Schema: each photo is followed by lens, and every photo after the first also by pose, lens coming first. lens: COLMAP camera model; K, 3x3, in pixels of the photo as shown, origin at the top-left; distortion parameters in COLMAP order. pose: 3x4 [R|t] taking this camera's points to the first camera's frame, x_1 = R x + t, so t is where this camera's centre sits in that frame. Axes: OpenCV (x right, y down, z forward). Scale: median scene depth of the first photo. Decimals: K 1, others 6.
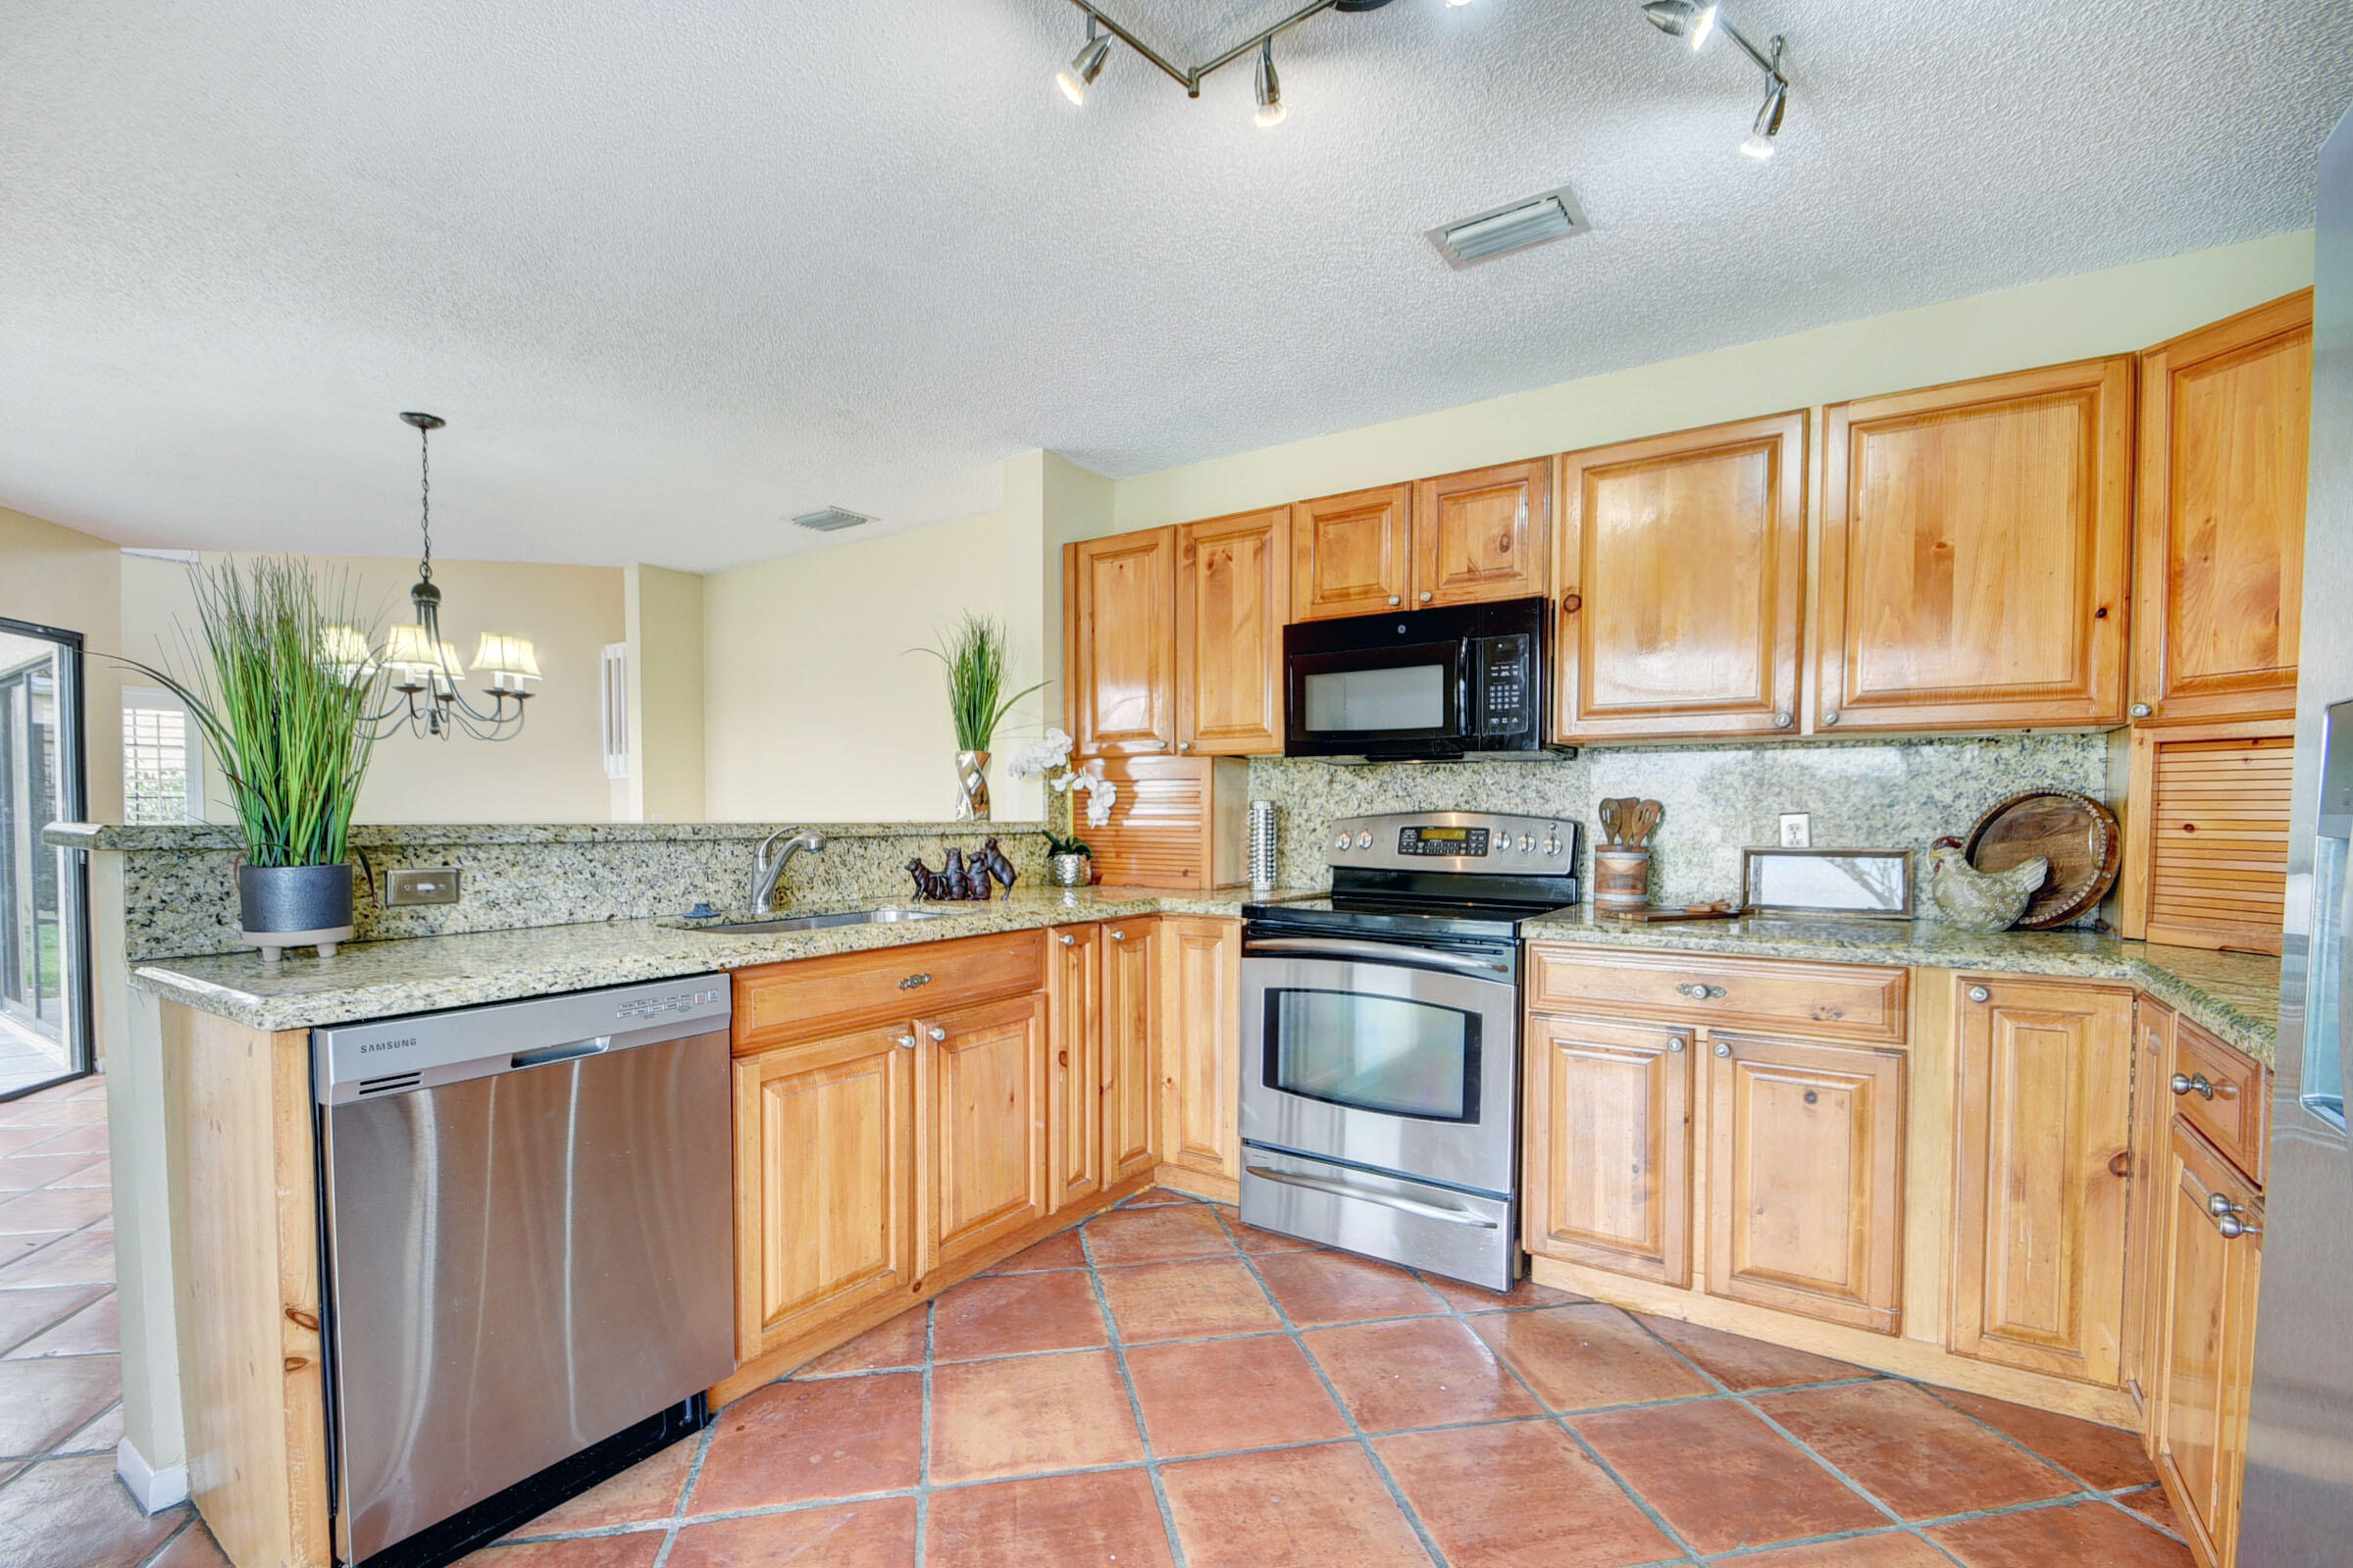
lens RADIAL K [[1038.3, 0, 1160.4], [0, 1038.3, 846.7], [0, 0, 1]] dist [0.011175, -0.014794]
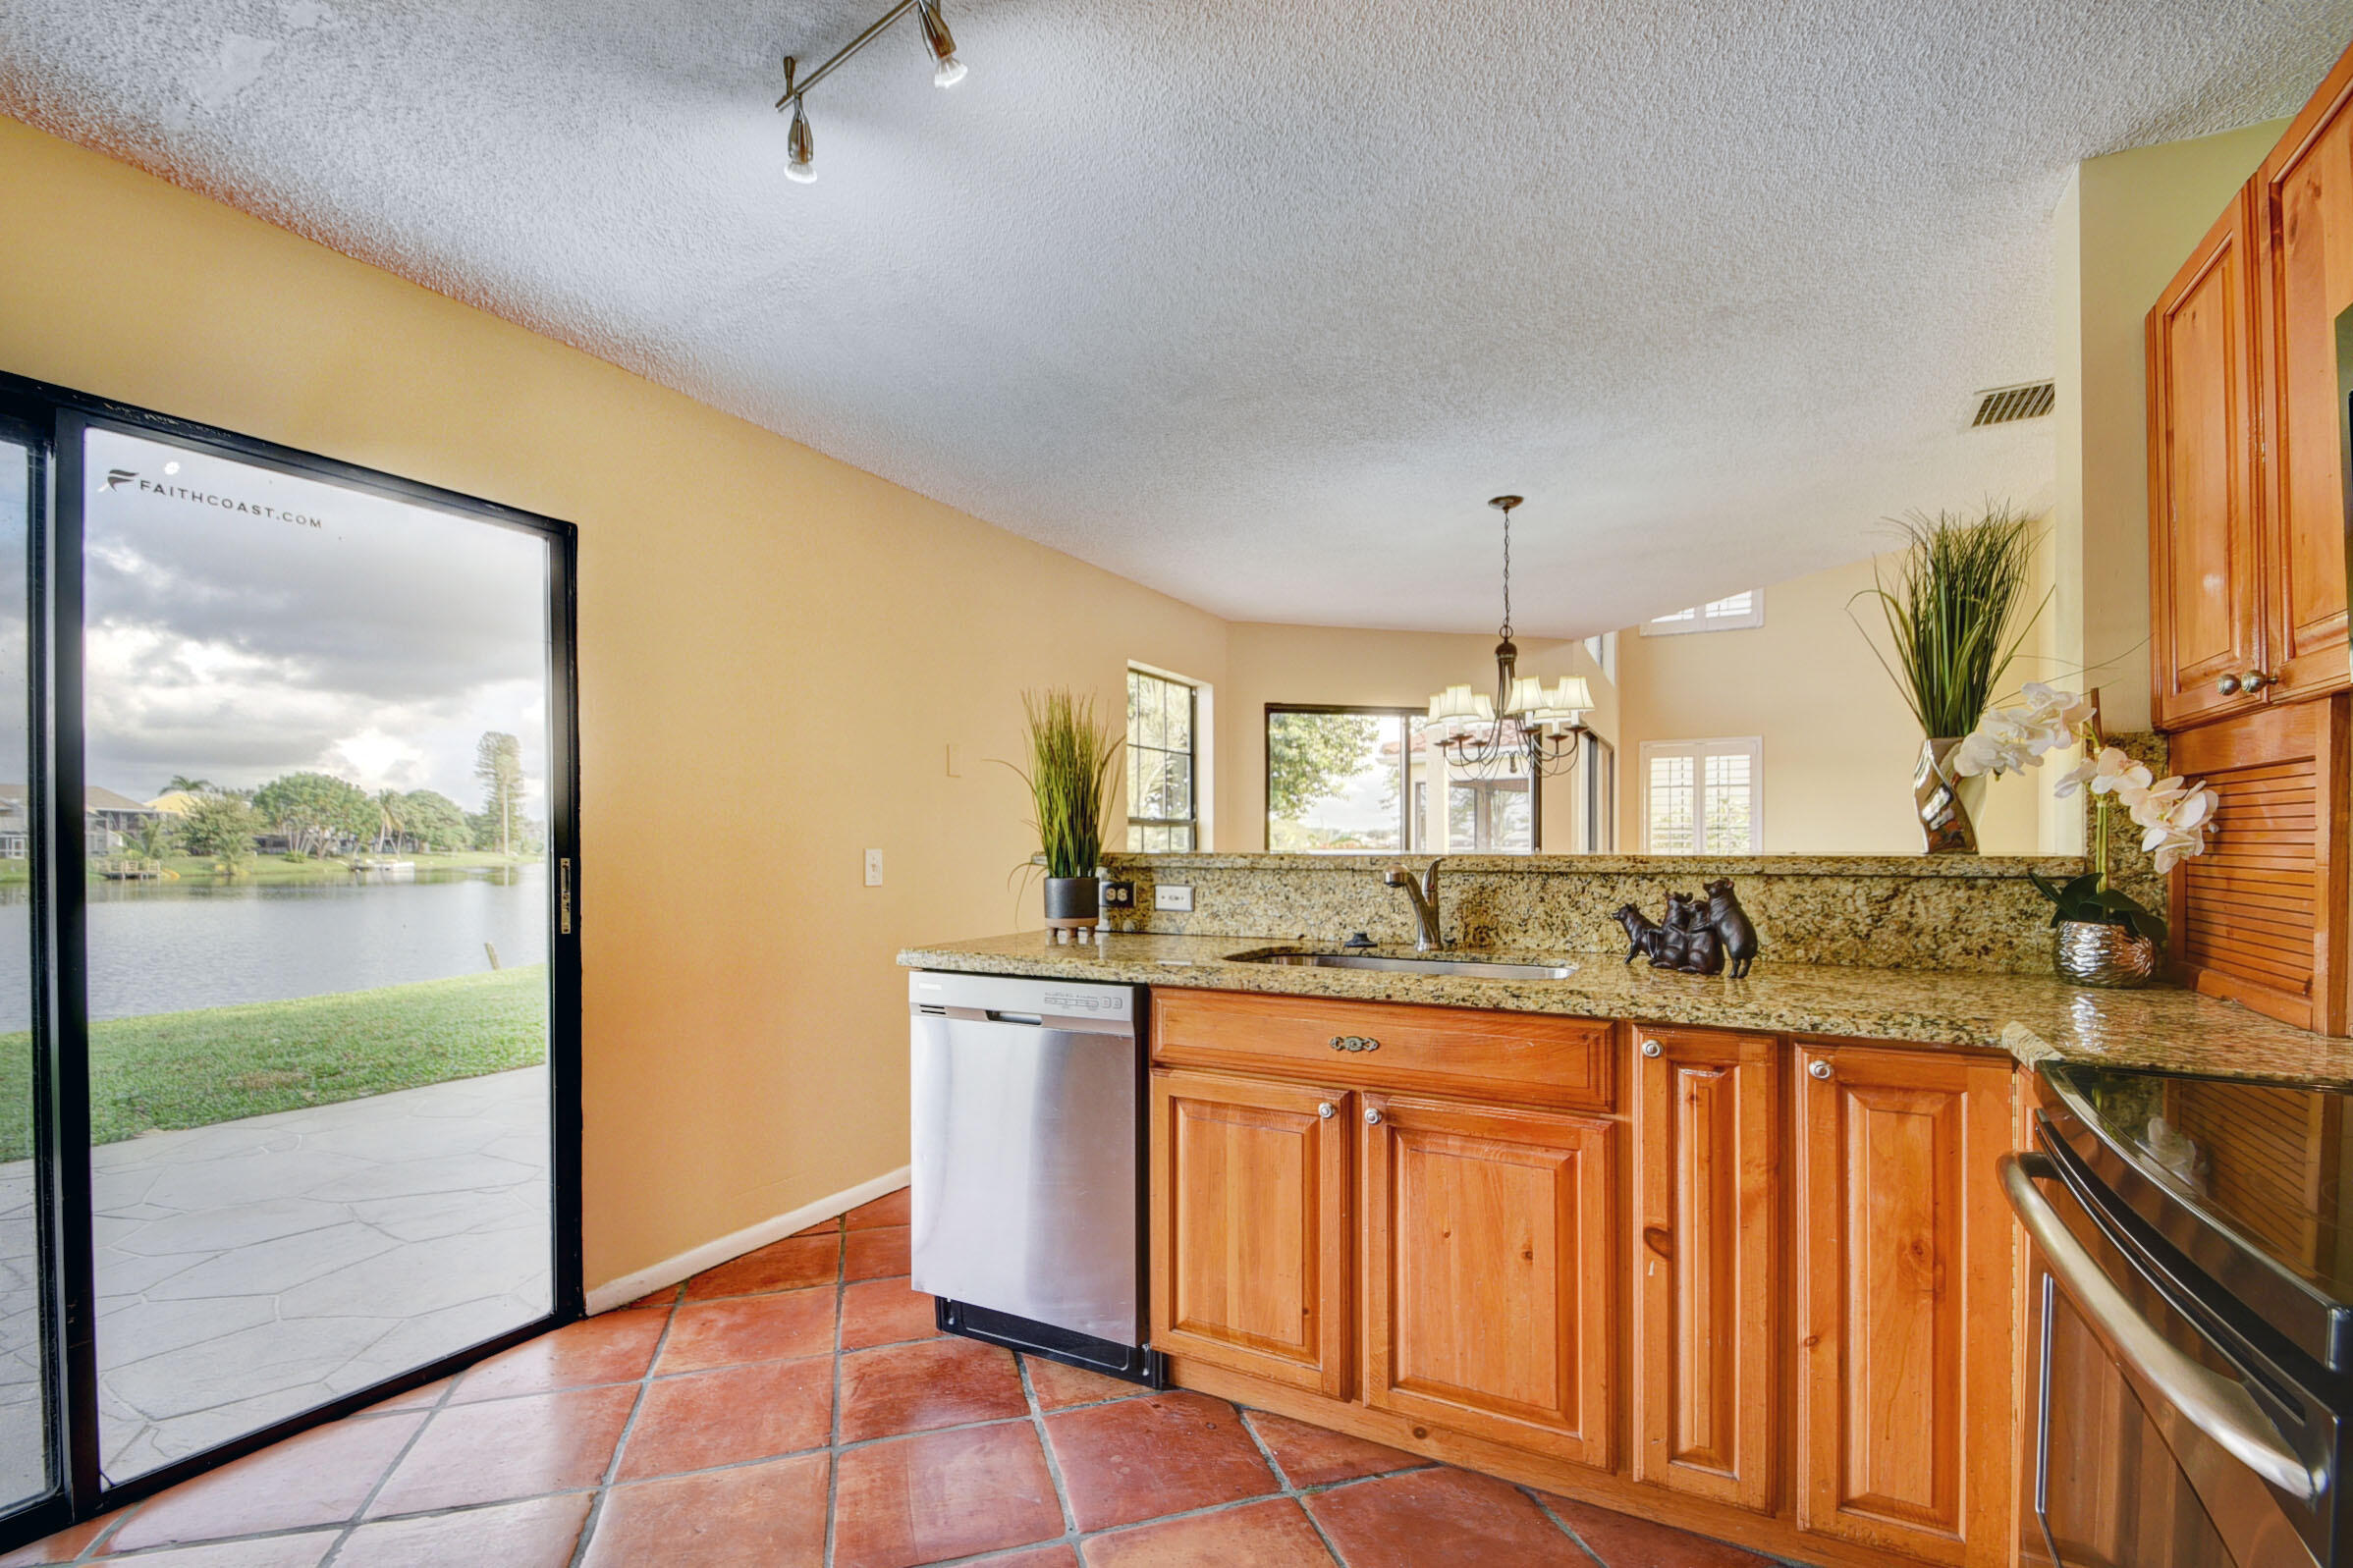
lens RADIAL K [[1038.3, 0, 1160.4], [0, 1038.3, 846.7], [0, 0, 1]] dist [0.011175, -0.014794]
pose [[0.082905, 0.001878, -0.996556, 0.531503], [-0.027612, 0.999619, -0.000414, -0.022786], [0.996175, 0.027552, 0.082925, 0.694735]]
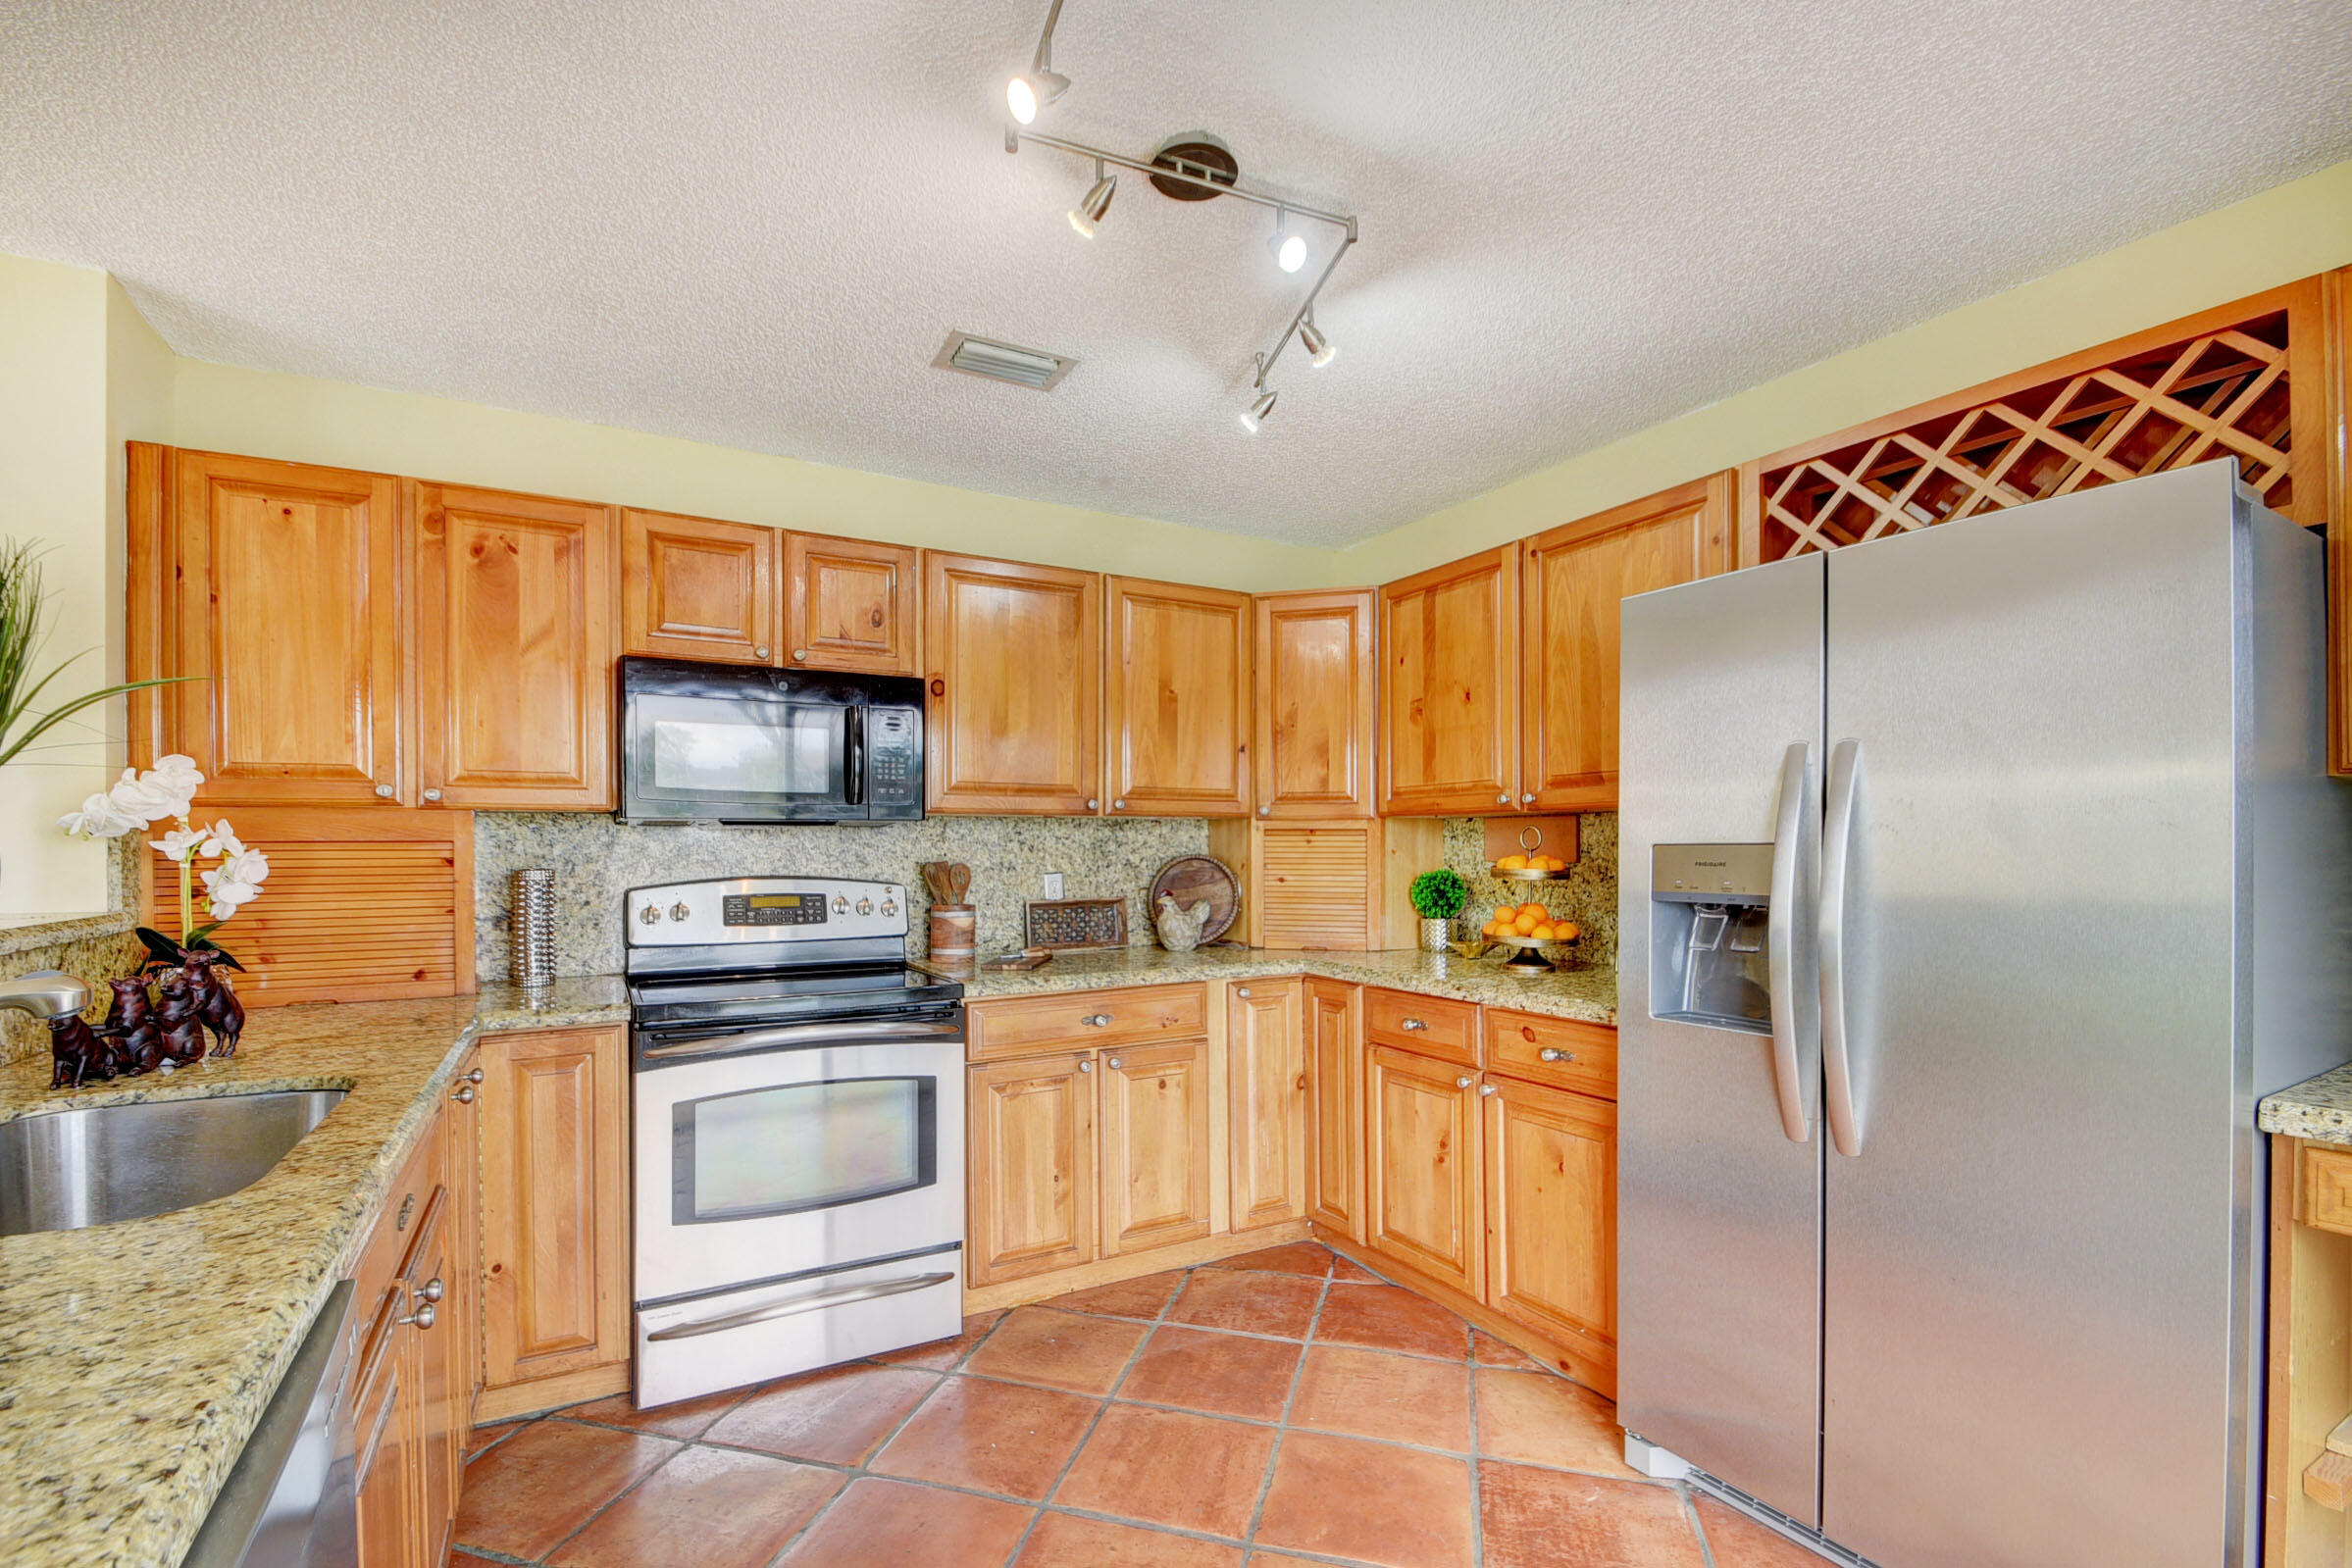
lens RADIAL K [[1037.8, 0, 1159.9], [0, 1037.8, 846.7], [0, 0, 1]] dist [0.011175, -0.014794]
pose [[0.448882, -0.006268, 0.893569, -0.503721], [0.033944, 0.999373, -0.010041, -0.049343], [-0.892946, 0.034838, 0.448813, 0.317051]]
